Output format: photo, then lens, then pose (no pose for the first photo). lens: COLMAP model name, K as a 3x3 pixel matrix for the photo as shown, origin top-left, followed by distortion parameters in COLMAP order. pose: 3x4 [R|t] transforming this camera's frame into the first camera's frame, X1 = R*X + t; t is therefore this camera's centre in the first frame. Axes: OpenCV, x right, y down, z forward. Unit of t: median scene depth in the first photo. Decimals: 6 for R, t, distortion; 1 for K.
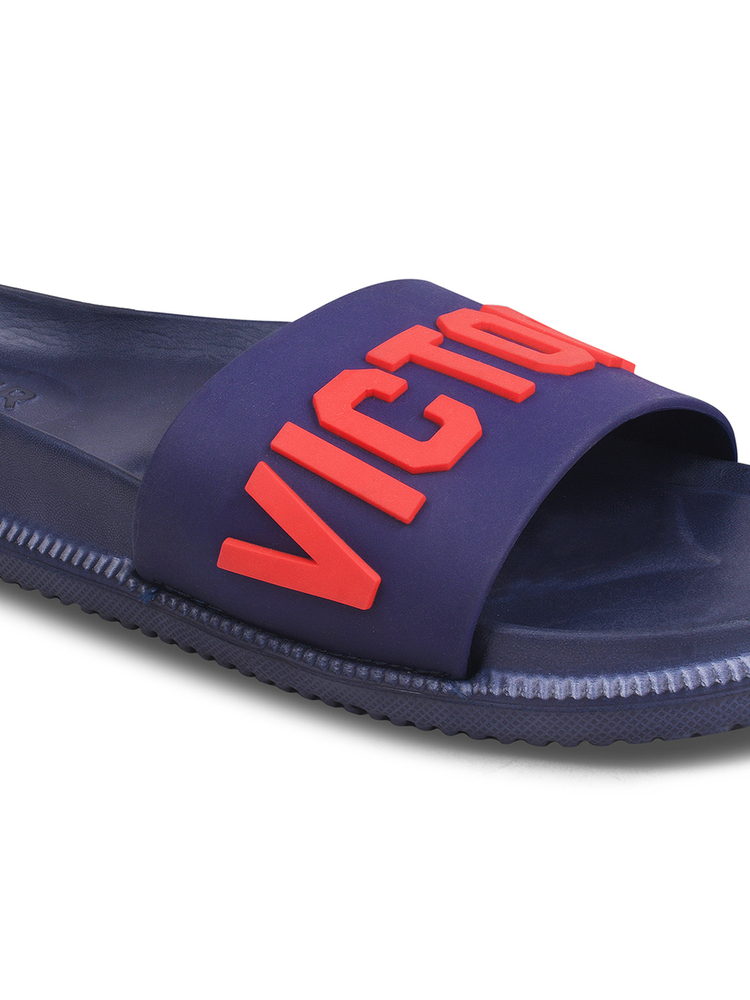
lens RADIAL K [[1830.0, 0, 376.9], [0, 1830.0, 500.5], [0, 0, 1]] dist [-0.105317, 0.000000]
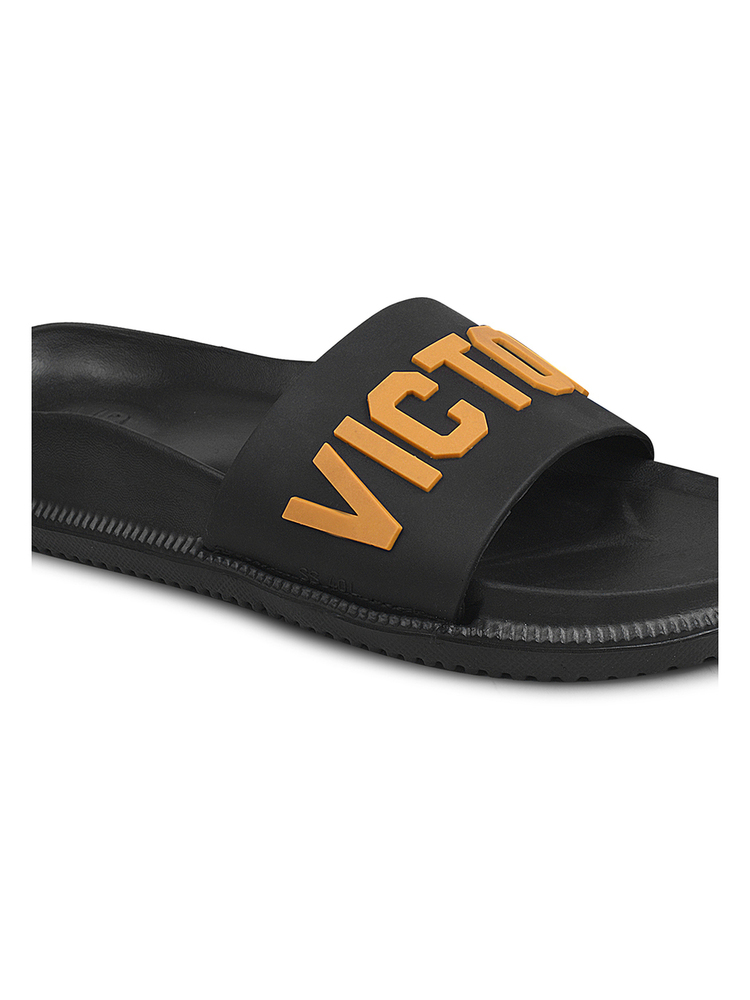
lens RADIAL K [[2262.7, 0, 368.2], [0, 2262.7, 493.7], [0, 0, 1]] dist [0.619388, 0.000000]
pose [[0.997876, 0.006739, -0.064795, 0.077081], [-0.004754, 0.999516, 0.030742, -0.043850], [0.064971, -0.030369, 0.997425, -0.591330]]
